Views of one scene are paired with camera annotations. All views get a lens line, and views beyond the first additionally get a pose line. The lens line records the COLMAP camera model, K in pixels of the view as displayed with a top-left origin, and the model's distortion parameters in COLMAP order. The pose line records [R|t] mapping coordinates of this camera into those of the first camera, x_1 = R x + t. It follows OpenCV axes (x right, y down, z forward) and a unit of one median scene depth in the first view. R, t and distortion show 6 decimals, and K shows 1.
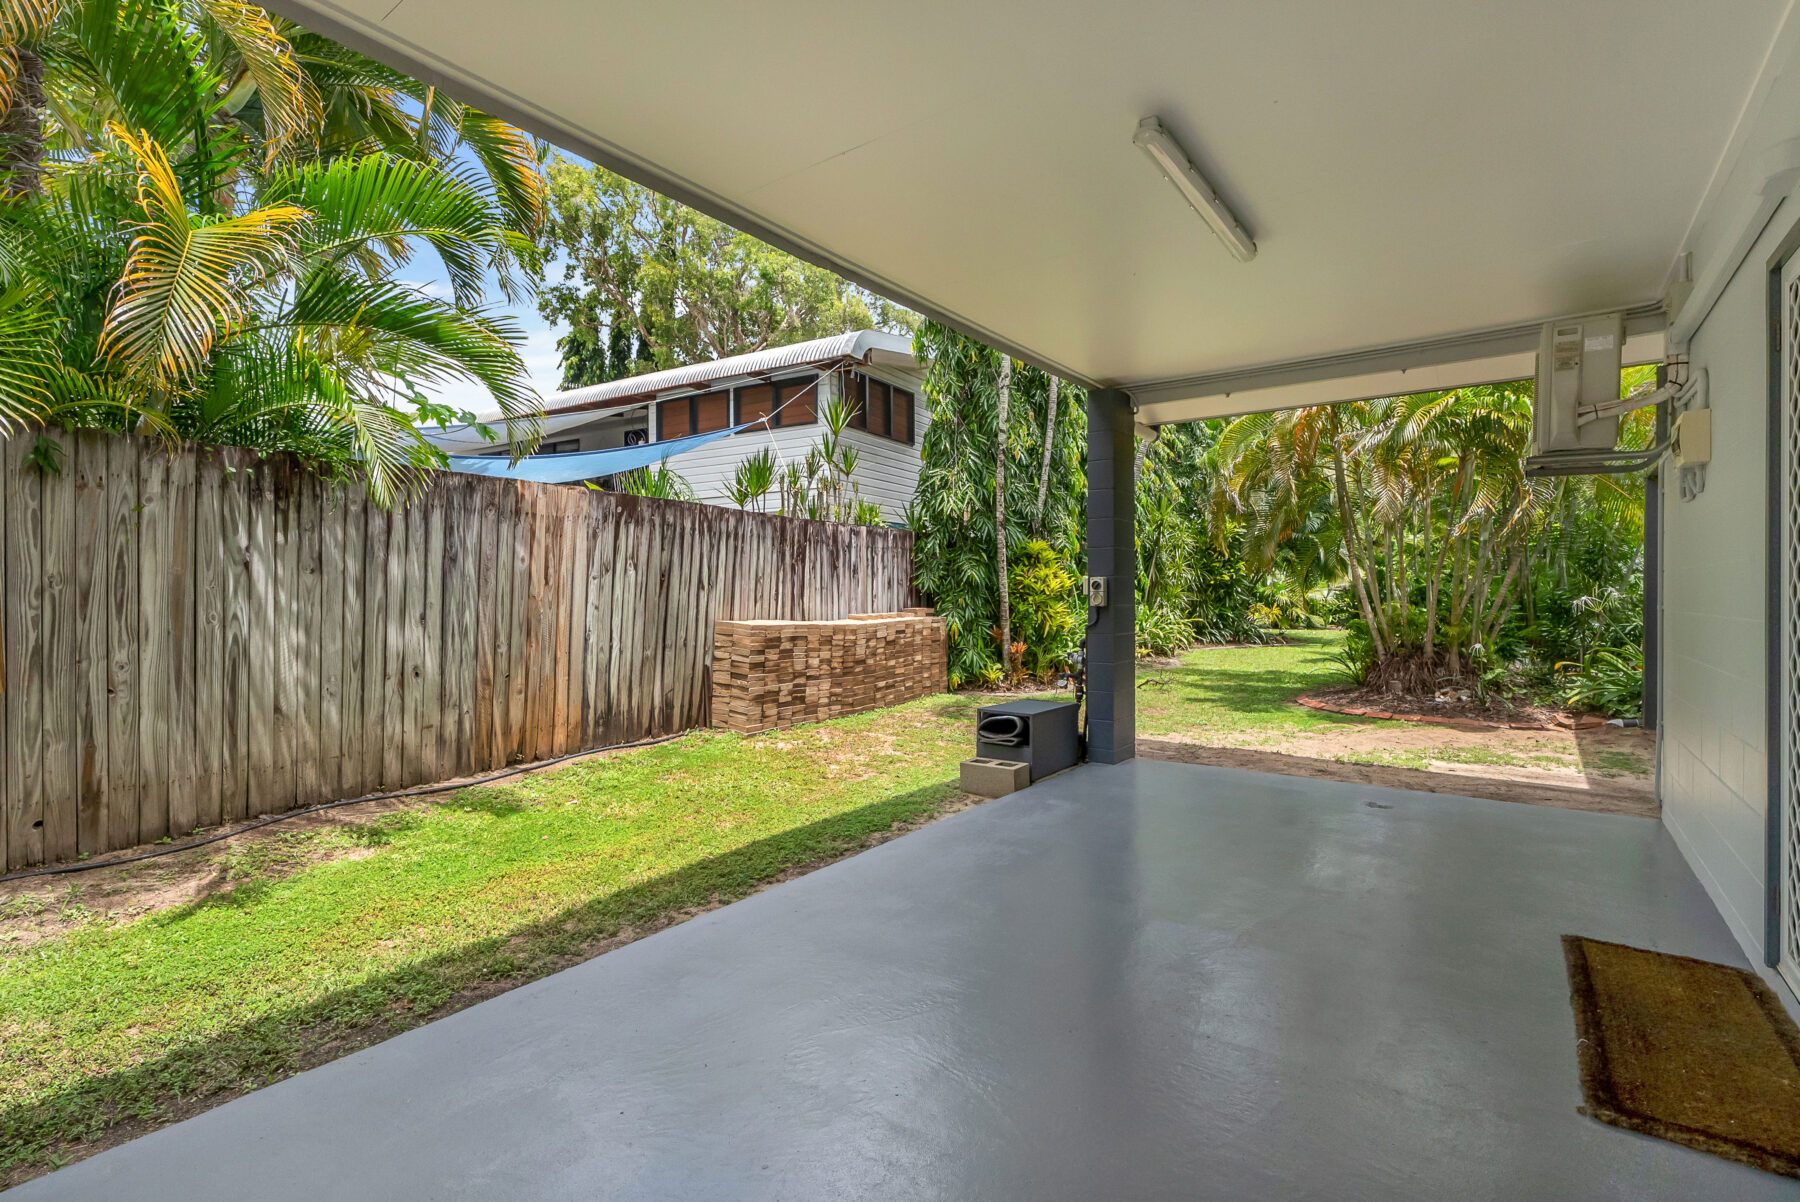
lens RADIAL K [[833.7, 0, 902.5], [0, 833.7, 596.3], [0, 0, 1]] dist [0.004189, -0.000153]
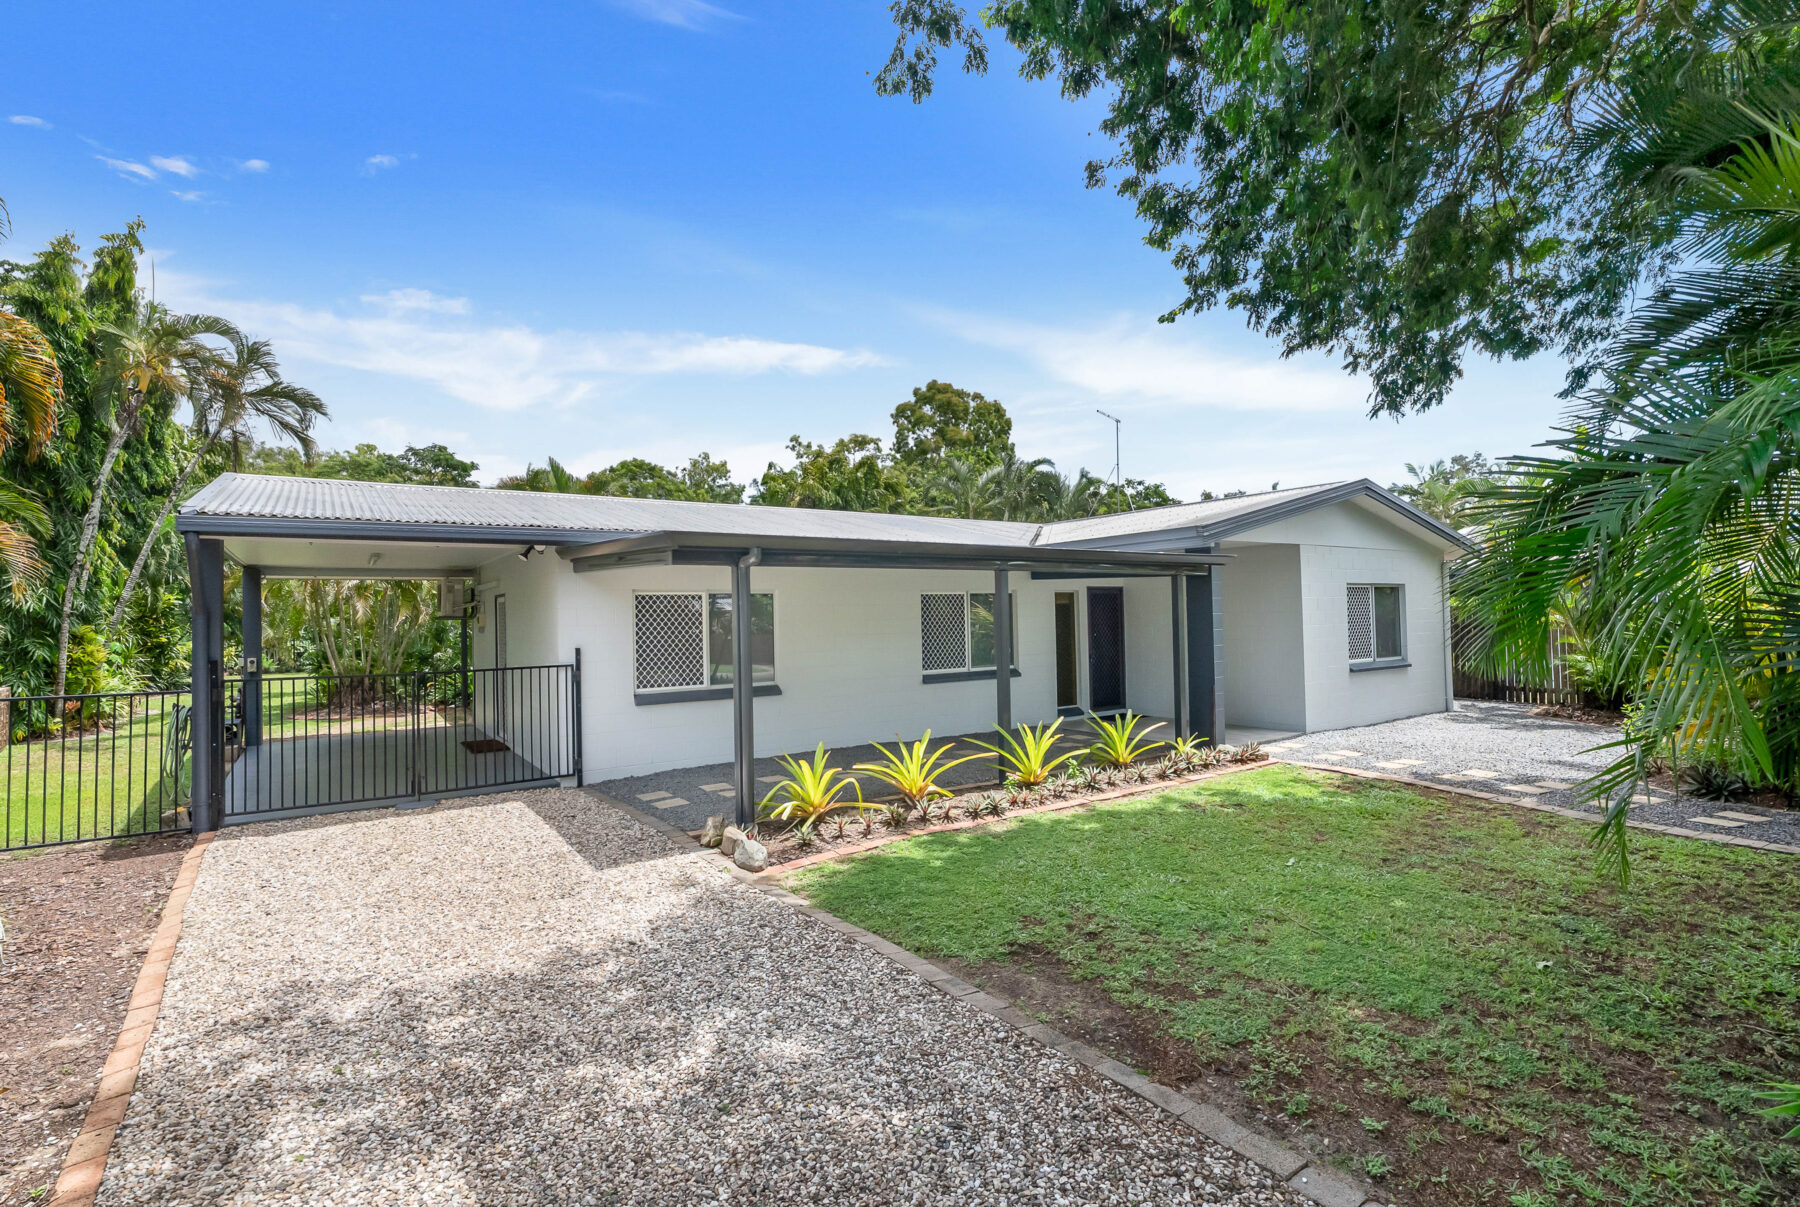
lens RADIAL K [[833.7, 0, 904.3], [0, 833.7, 601.4], [0, 0, 1]] dist [0.004189, -0.000153]
pose [[0.330196, 0.014481, 0.943801, -0.722131], [0.021837, 0.999498, -0.022976, -0.047658], [-0.943660, 0.028196, 0.329714, -0.751339]]
